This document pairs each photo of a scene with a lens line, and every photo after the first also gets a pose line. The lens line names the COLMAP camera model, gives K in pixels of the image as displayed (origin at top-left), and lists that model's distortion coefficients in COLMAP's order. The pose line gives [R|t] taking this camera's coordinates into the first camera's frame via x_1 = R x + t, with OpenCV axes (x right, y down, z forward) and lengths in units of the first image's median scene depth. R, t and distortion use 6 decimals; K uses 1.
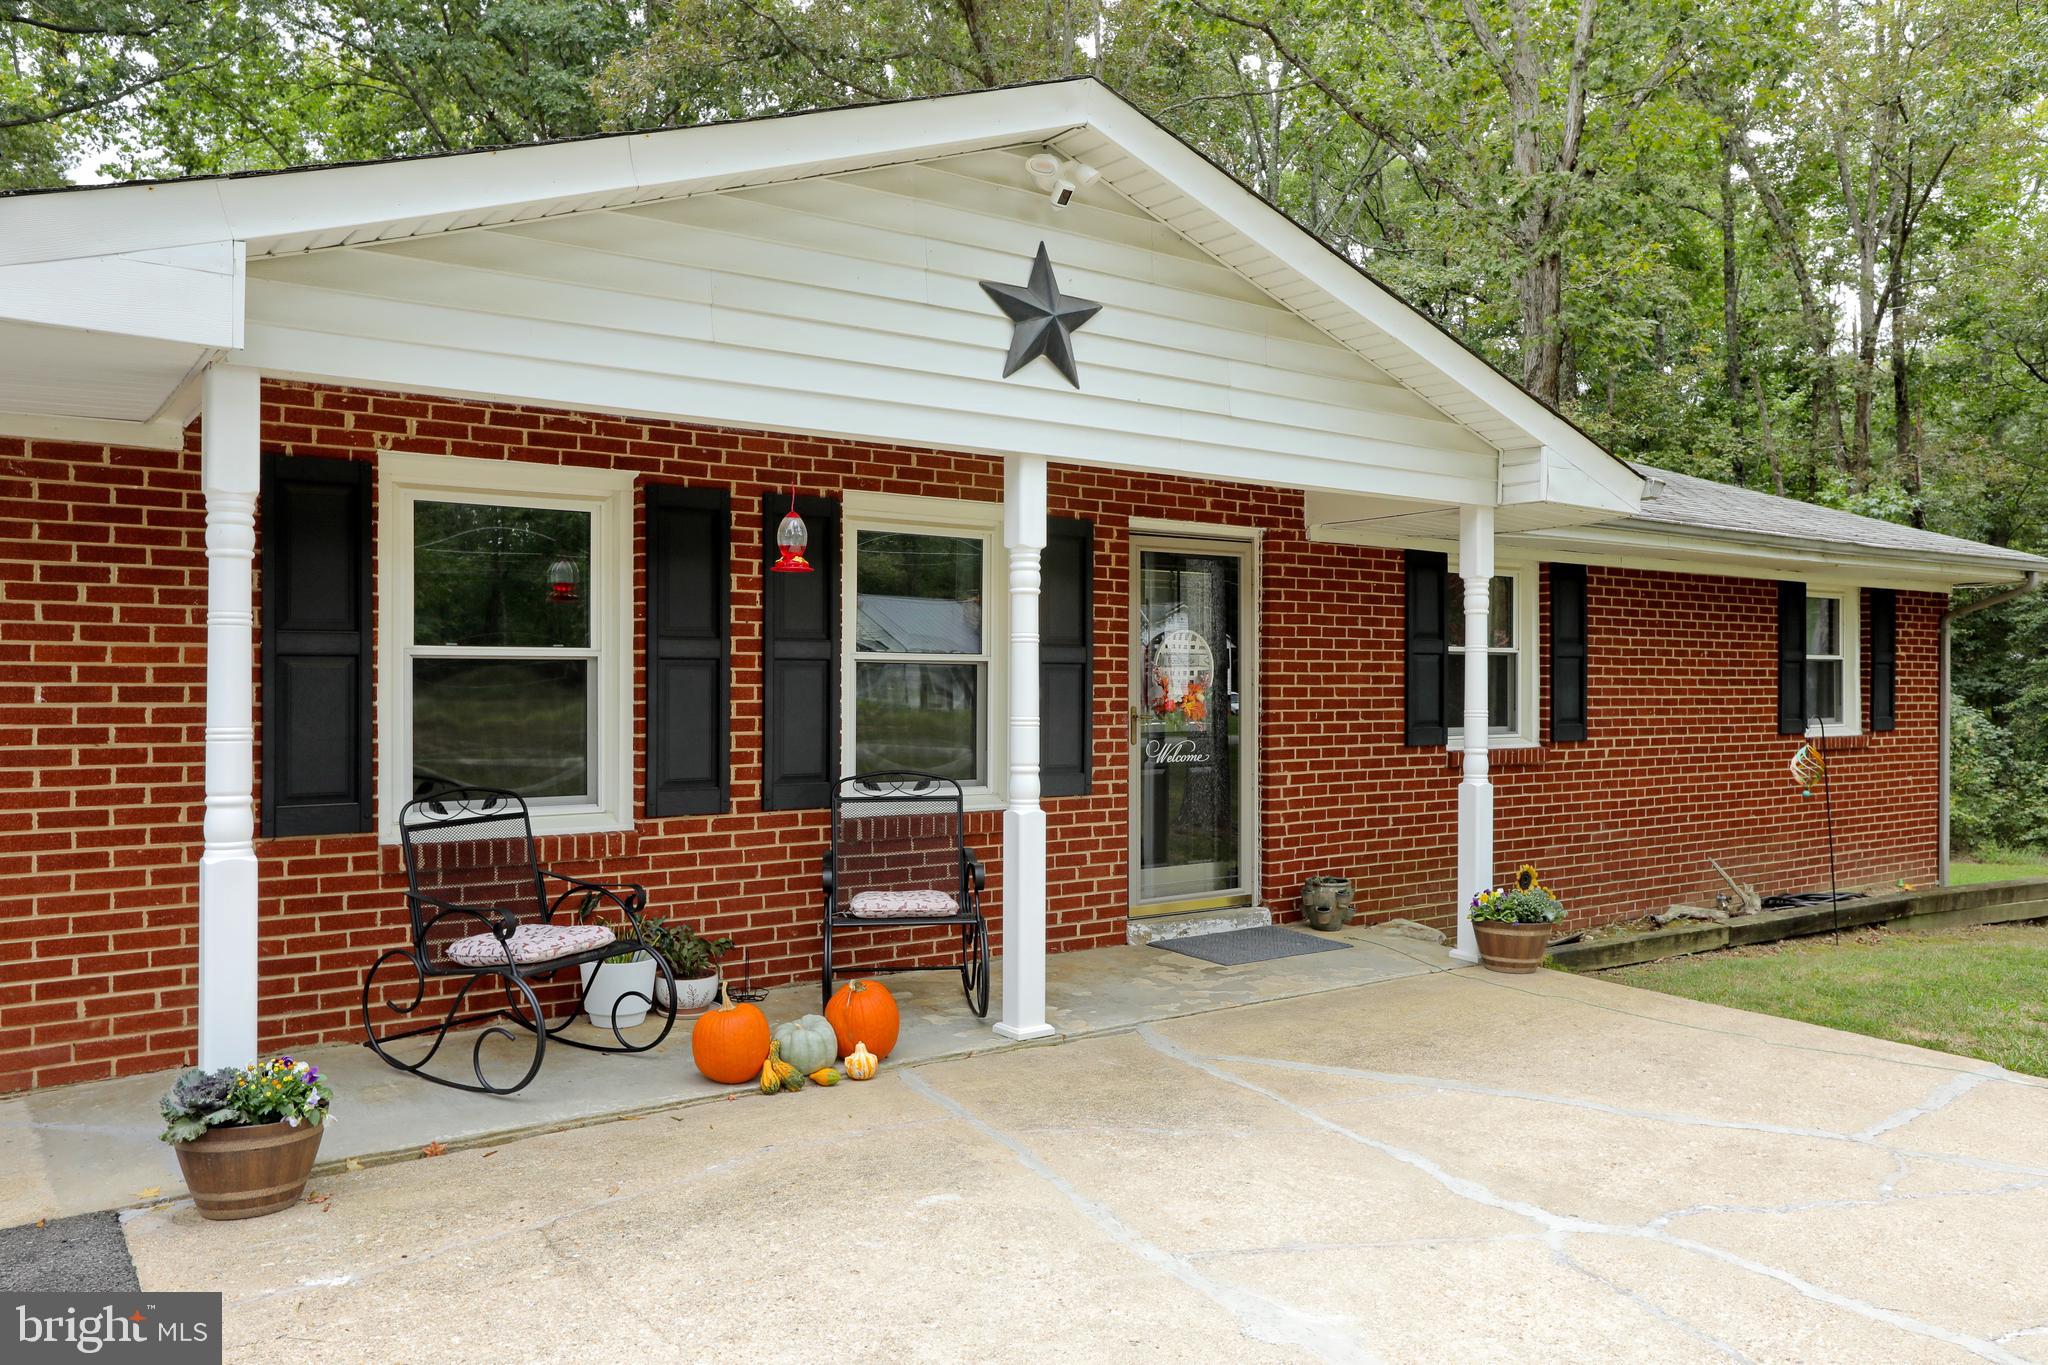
lens RADIAL K [[1535.8, 0, 1030.2], [0, 1535.8, 680.6], [0, 0, 1]] dist [0.007624, 0.001015]
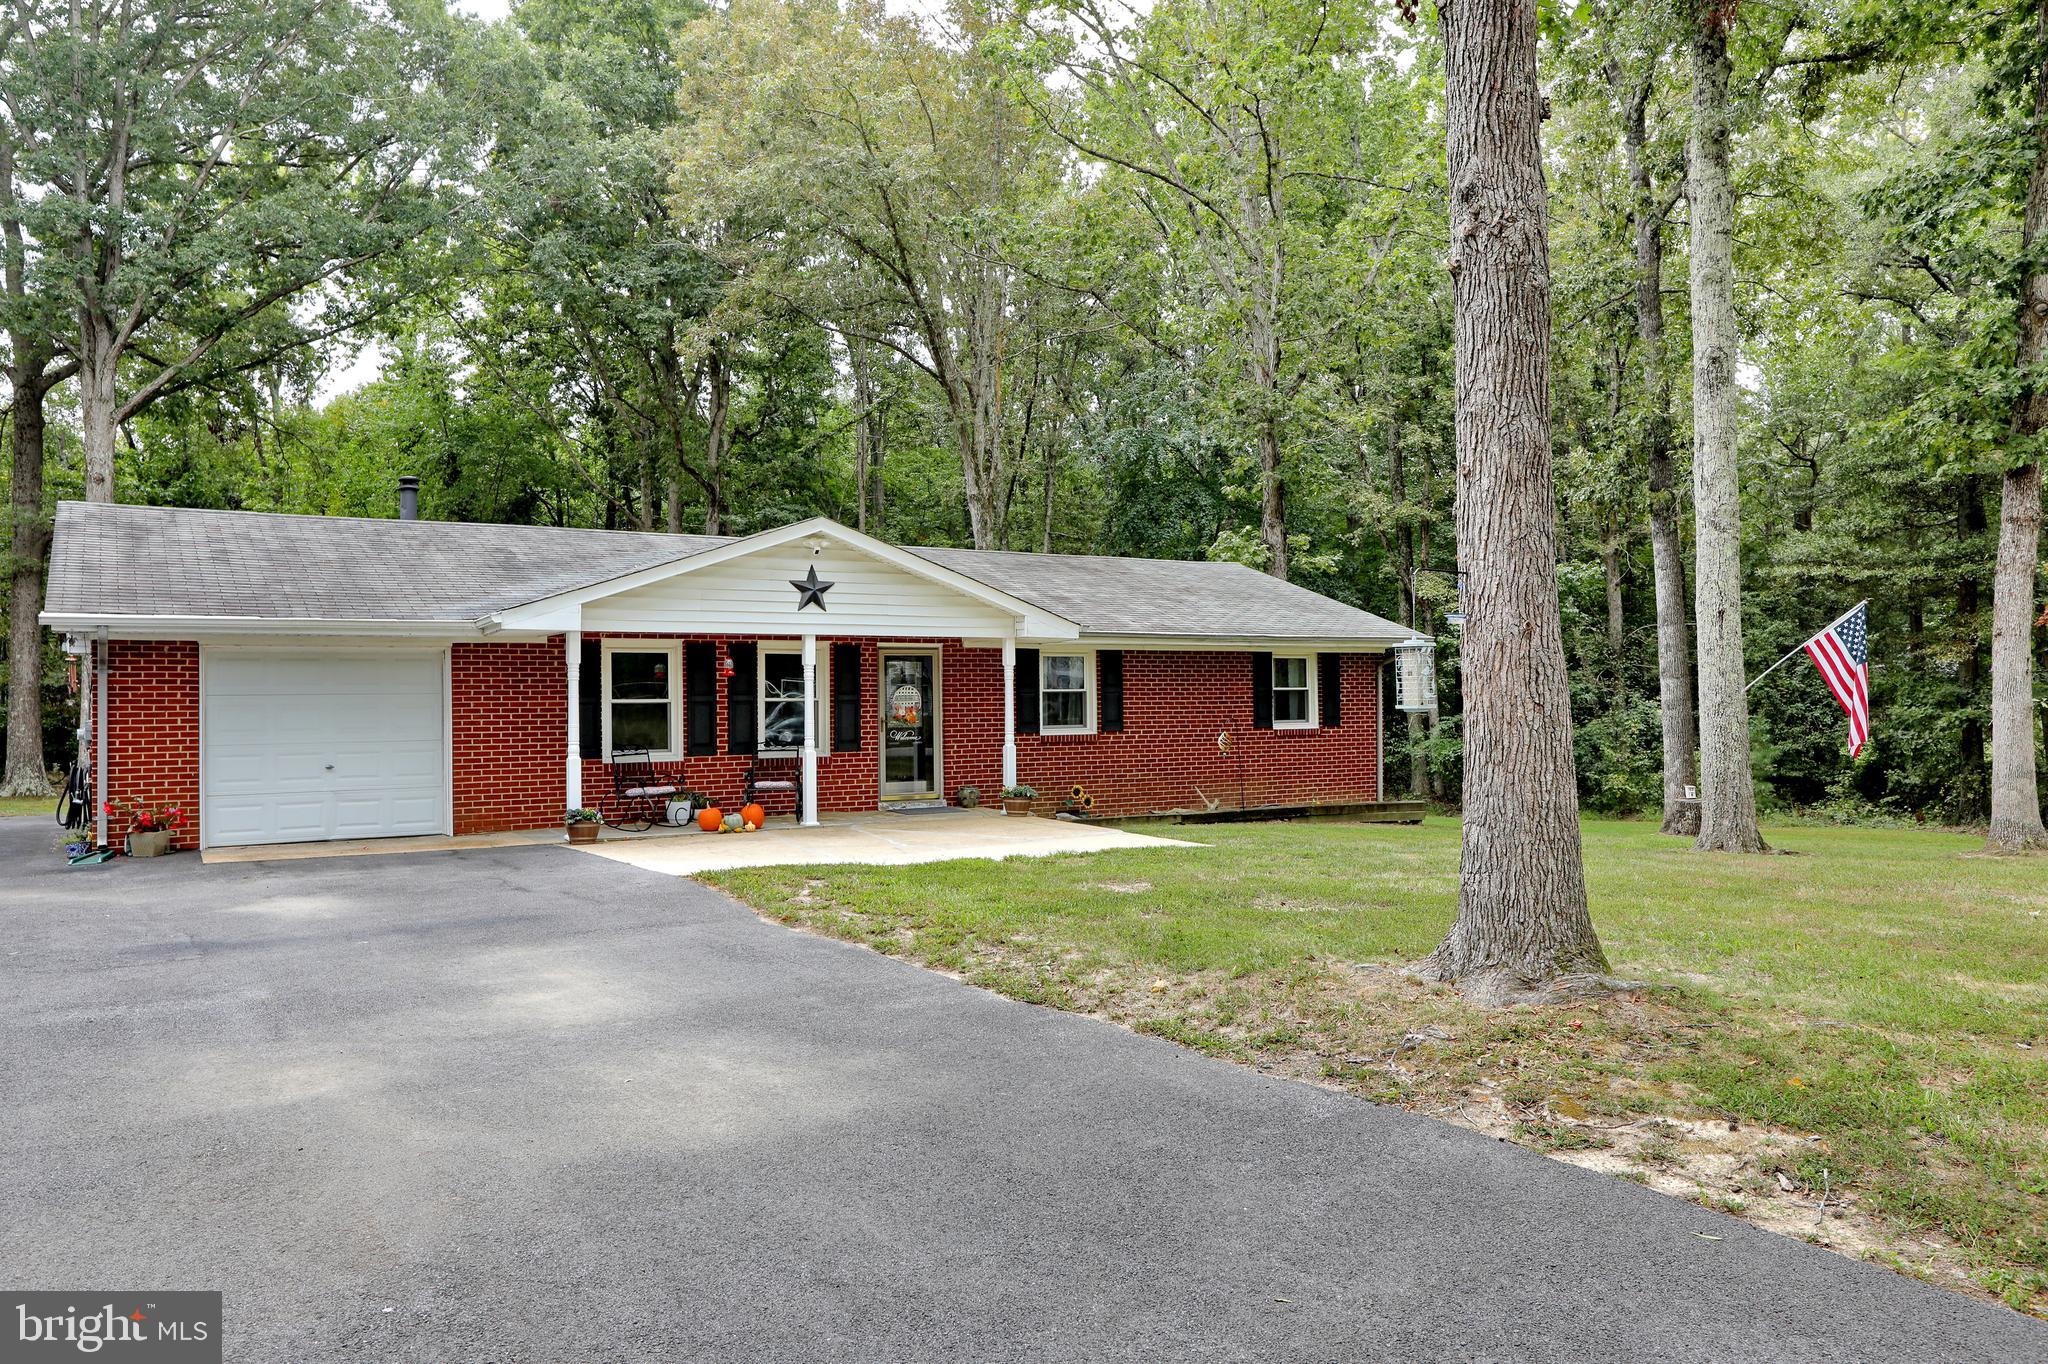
lens RADIAL K [[1511.2, 0, 1019.2], [0, 1511.2, 686.1], [0, 0, 1]] dist [-0.007585, -0.000292]
pose [[0.997703, -0.012445, -0.066590, 0.567809], [0.012025, 0.999905, -0.006706, -0.018521], [0.066667, 0.005890, 0.997758, -1.812439]]
